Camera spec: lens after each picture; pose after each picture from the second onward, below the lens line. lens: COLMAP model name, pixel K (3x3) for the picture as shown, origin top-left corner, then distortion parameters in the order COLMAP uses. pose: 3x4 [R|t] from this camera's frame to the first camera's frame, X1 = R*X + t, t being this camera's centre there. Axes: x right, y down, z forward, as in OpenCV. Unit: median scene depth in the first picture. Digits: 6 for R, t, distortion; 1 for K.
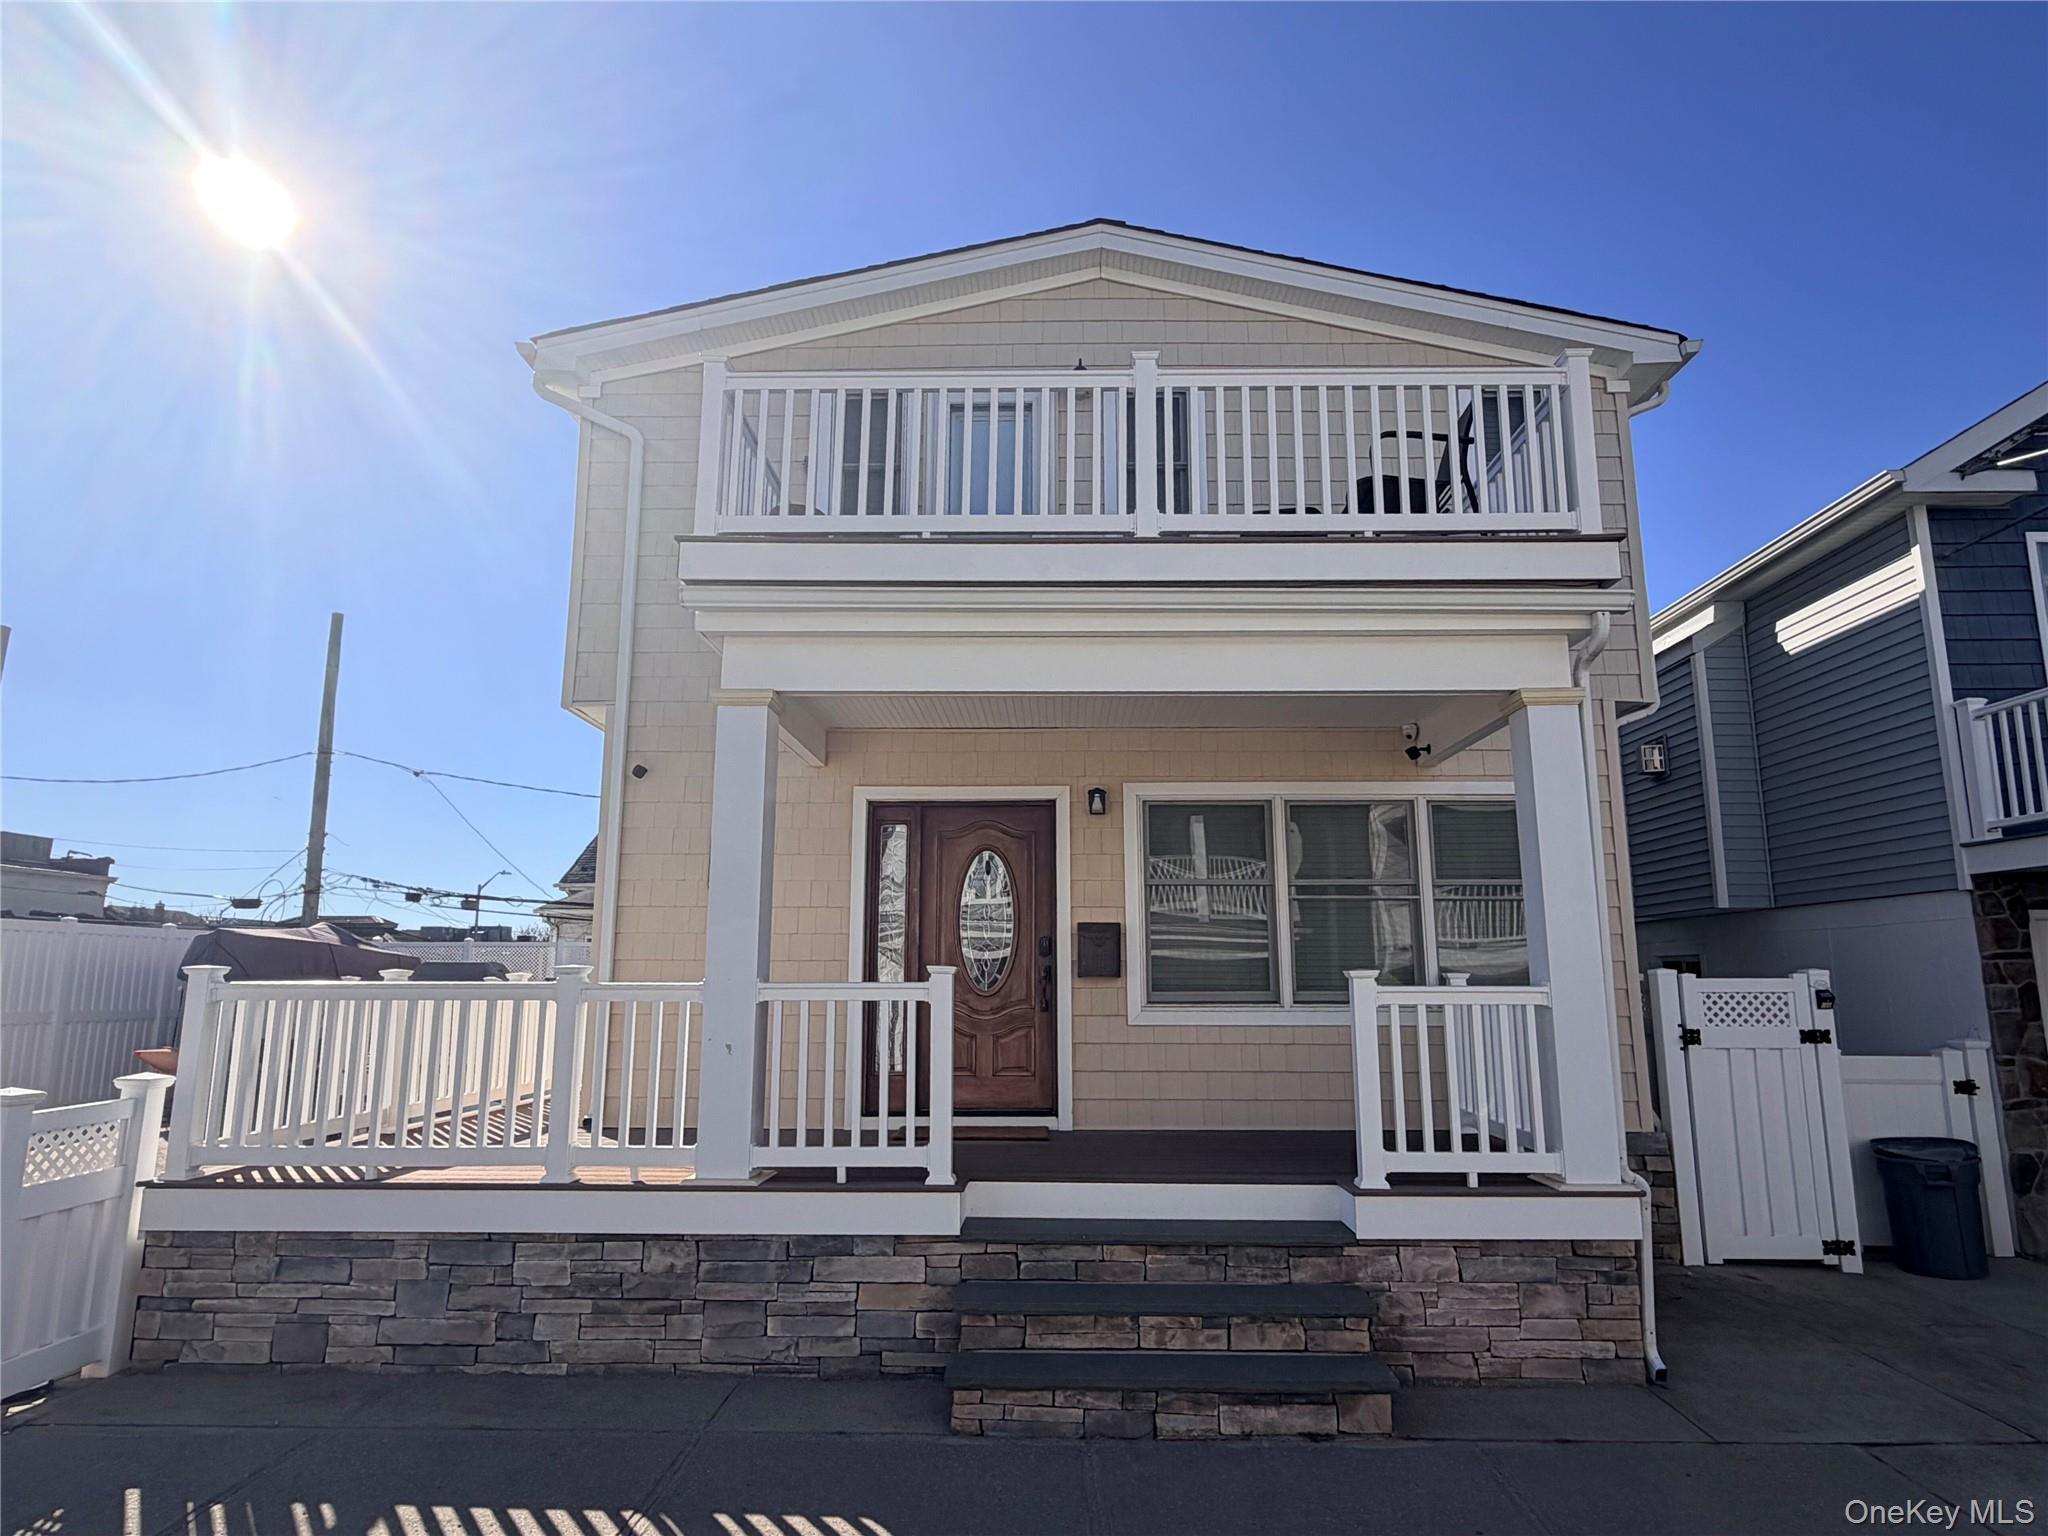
lens RADIAL K [[1165.0, 0, 1024.0], [0, 1165.0, 768.0], [0, 0, 1]] dist [0.001015, -0.001426]
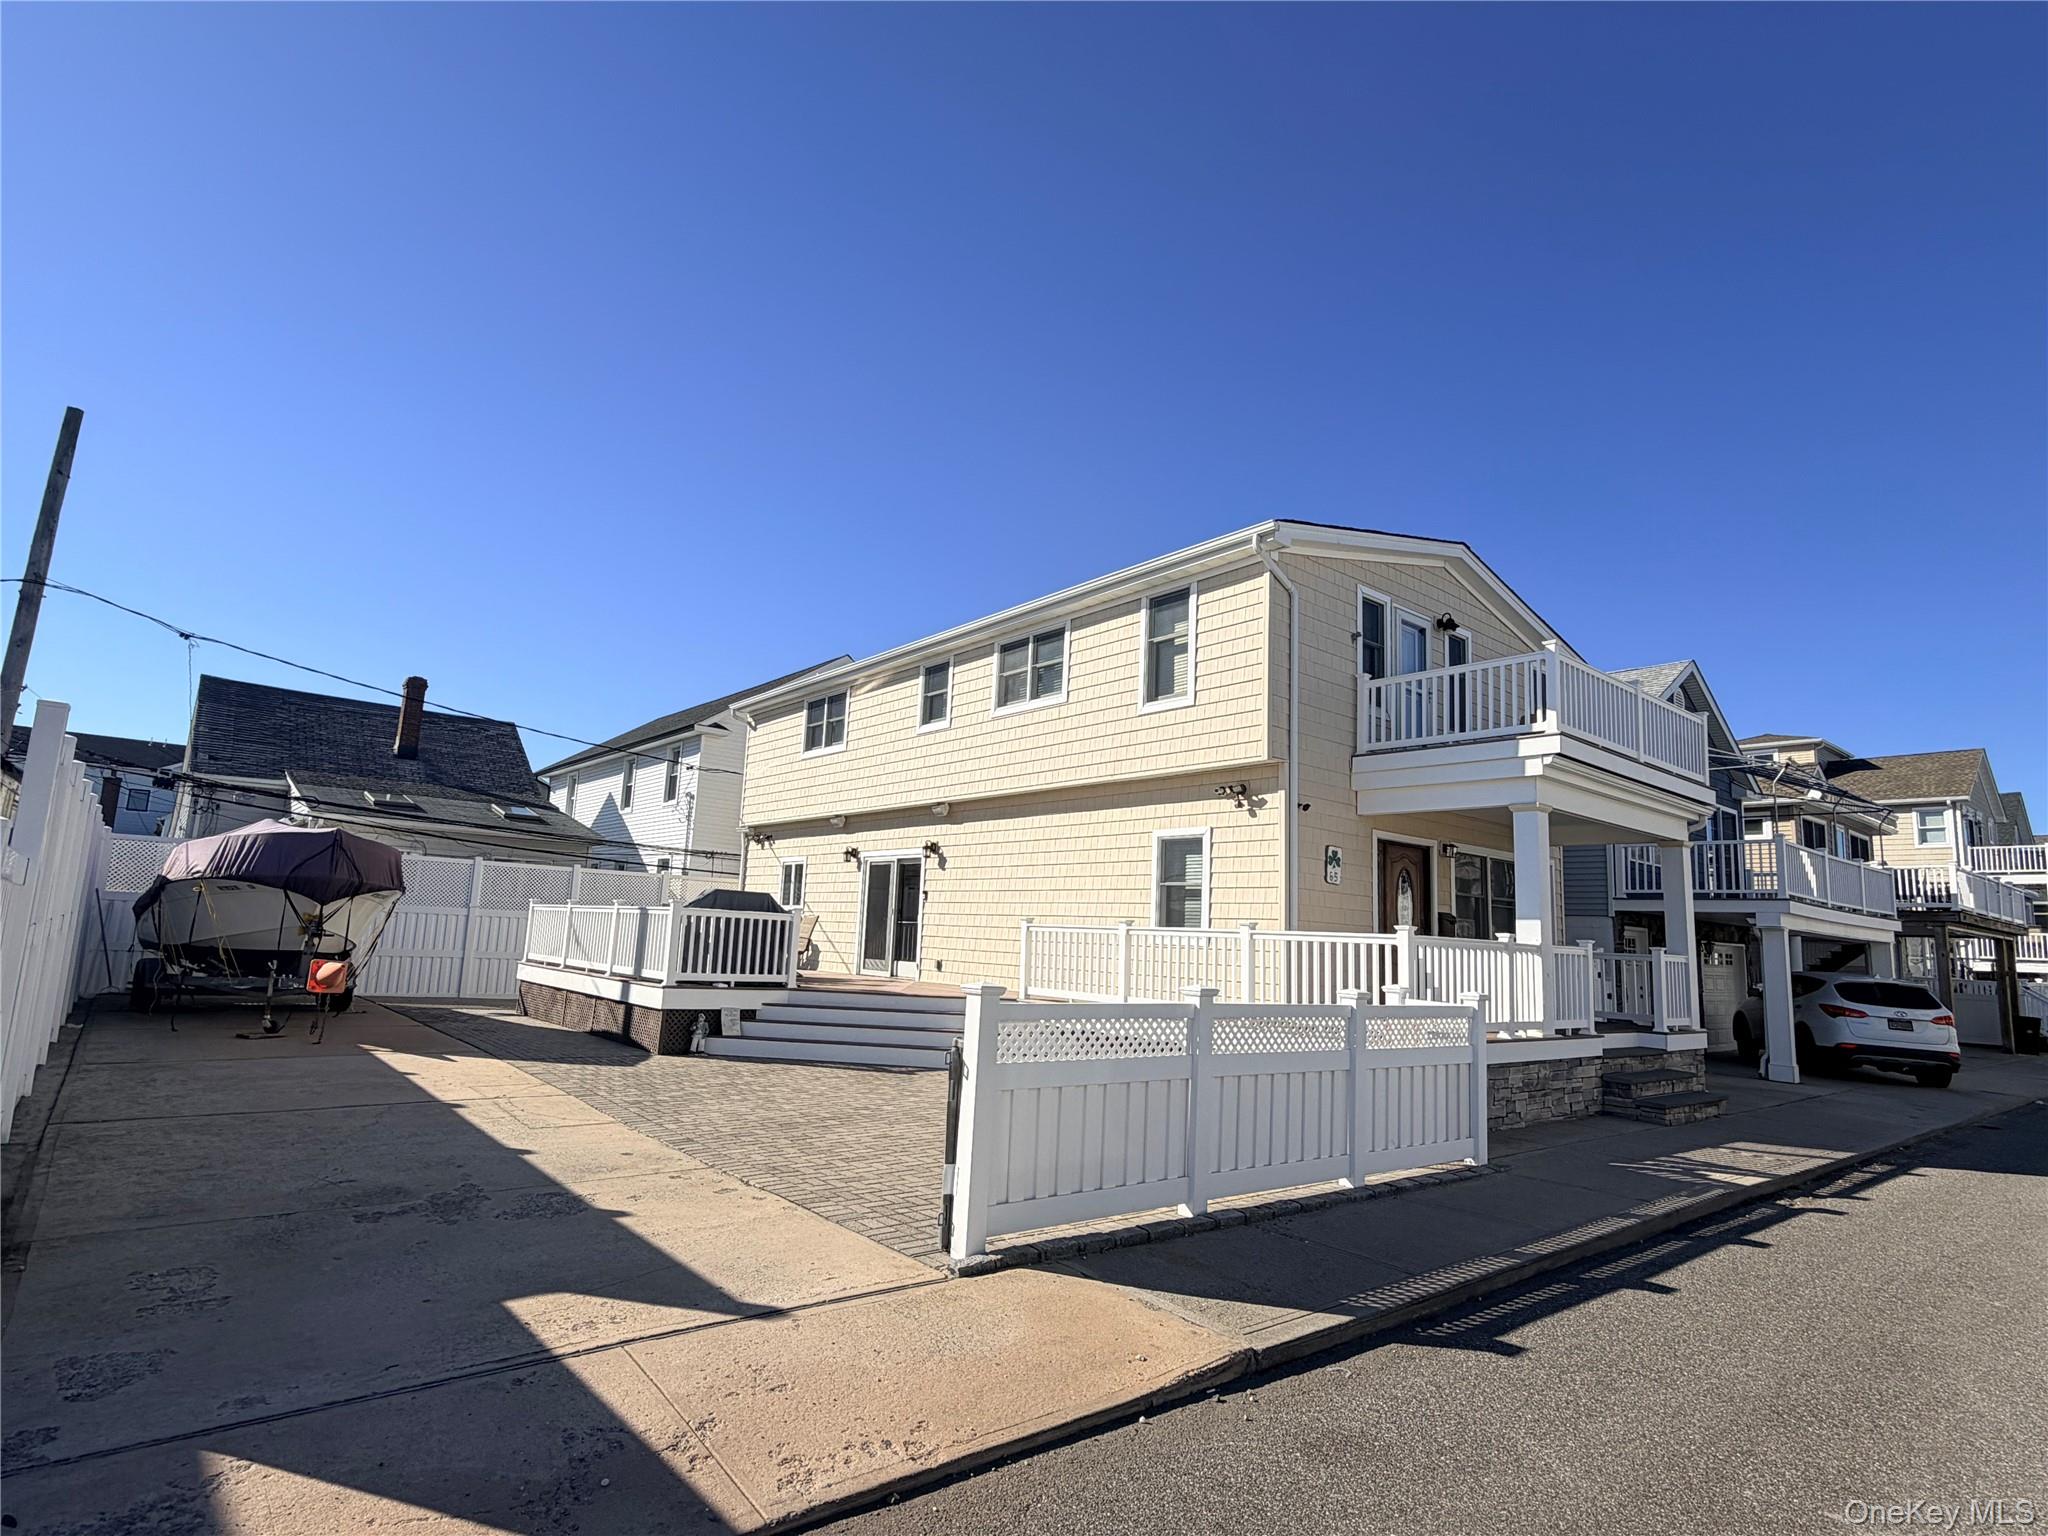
lens RADIAL K [[1052.2, 0, 1024.0], [0, 1052.2, 768.0], [0, 0, 1]] dist [0.000091, 0.000147]
pose [[0.757552, 0.139018, 0.637800, -1.693885], [-0.164449, 0.986190, -0.019630, 0.045463], [-0.631722, -0.090014, 0.769952, 0.112179]]
